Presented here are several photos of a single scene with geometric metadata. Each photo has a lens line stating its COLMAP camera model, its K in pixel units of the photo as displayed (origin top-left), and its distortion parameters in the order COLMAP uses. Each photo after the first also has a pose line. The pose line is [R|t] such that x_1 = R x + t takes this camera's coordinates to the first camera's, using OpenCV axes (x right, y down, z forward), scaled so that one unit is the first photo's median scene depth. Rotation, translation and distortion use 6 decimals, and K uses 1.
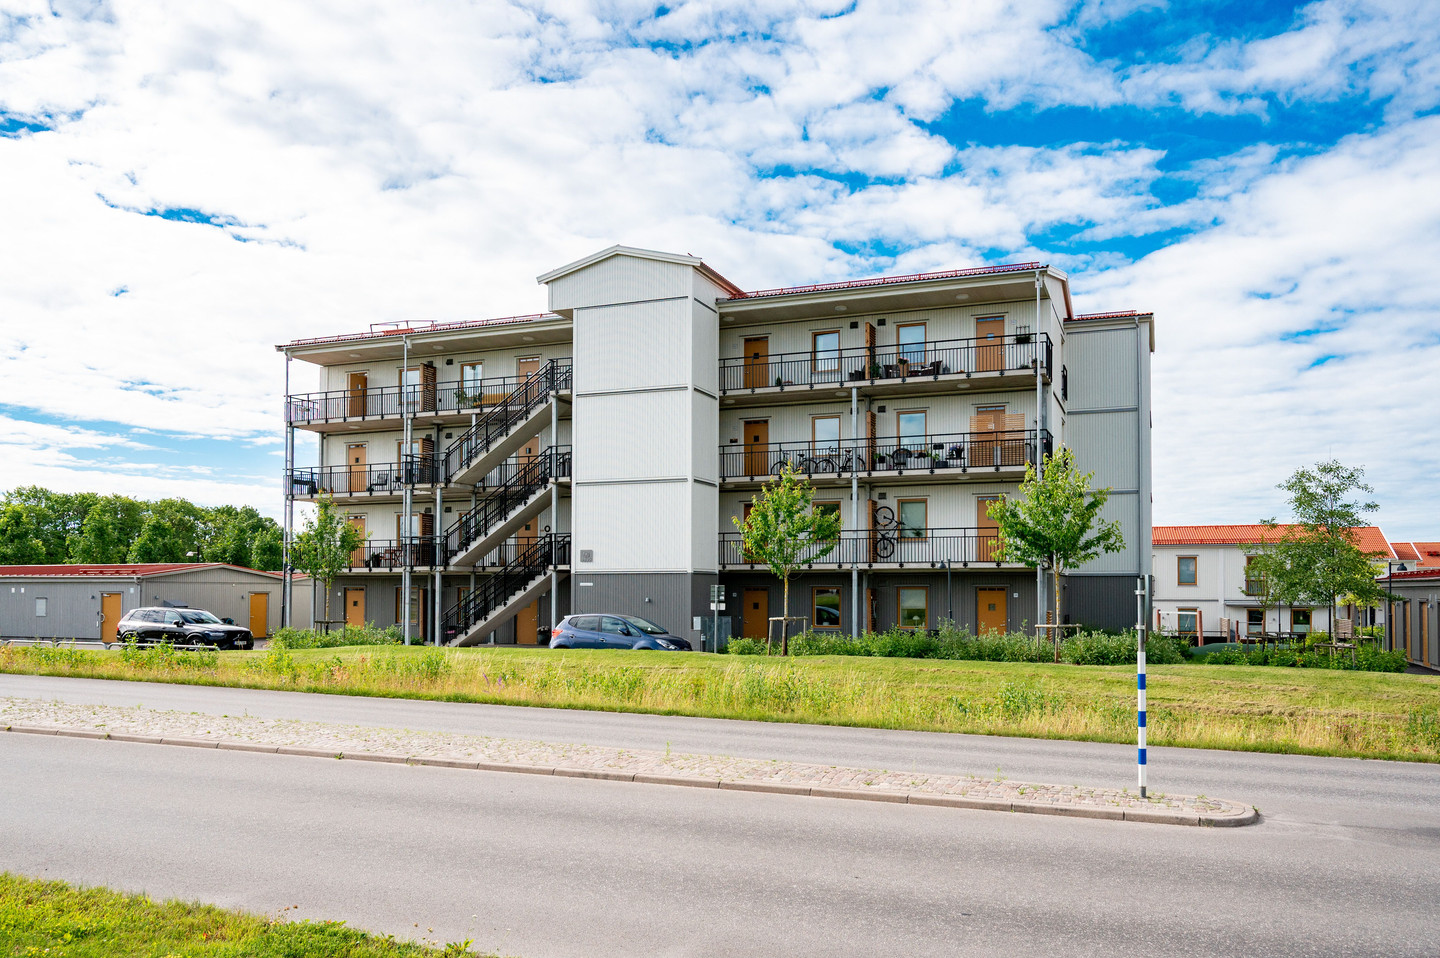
lens RADIAL K [[1089.1, 0, 720.3], [0, 1089.1, 481.8], [0, 0, 1]] dist [0.006168, 0.000241]
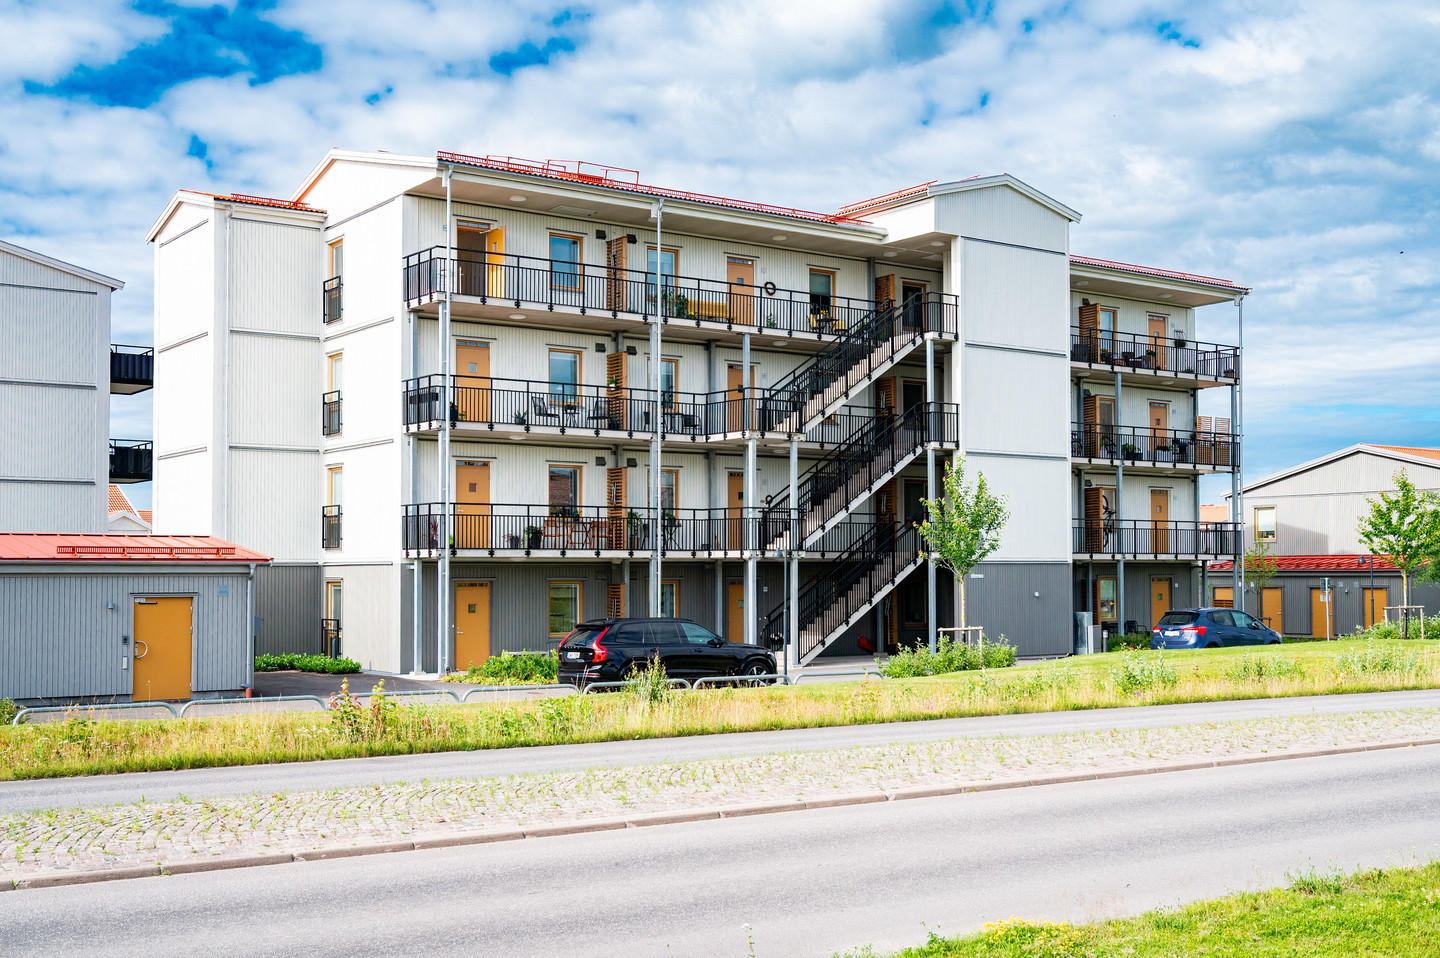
lens RADIAL K [[1643.2, 0, 720.0], [0, 1643.2, 479.0], [0, 0, 1]] dist [-0.003550, -0.004335]
pose [[0.537828, 0.049835, 0.841580, -1.152835], [-0.076018, 0.997052, -0.010460, 0.044659], [-0.839620, -0.058350, 0.540031, 0.451621]]
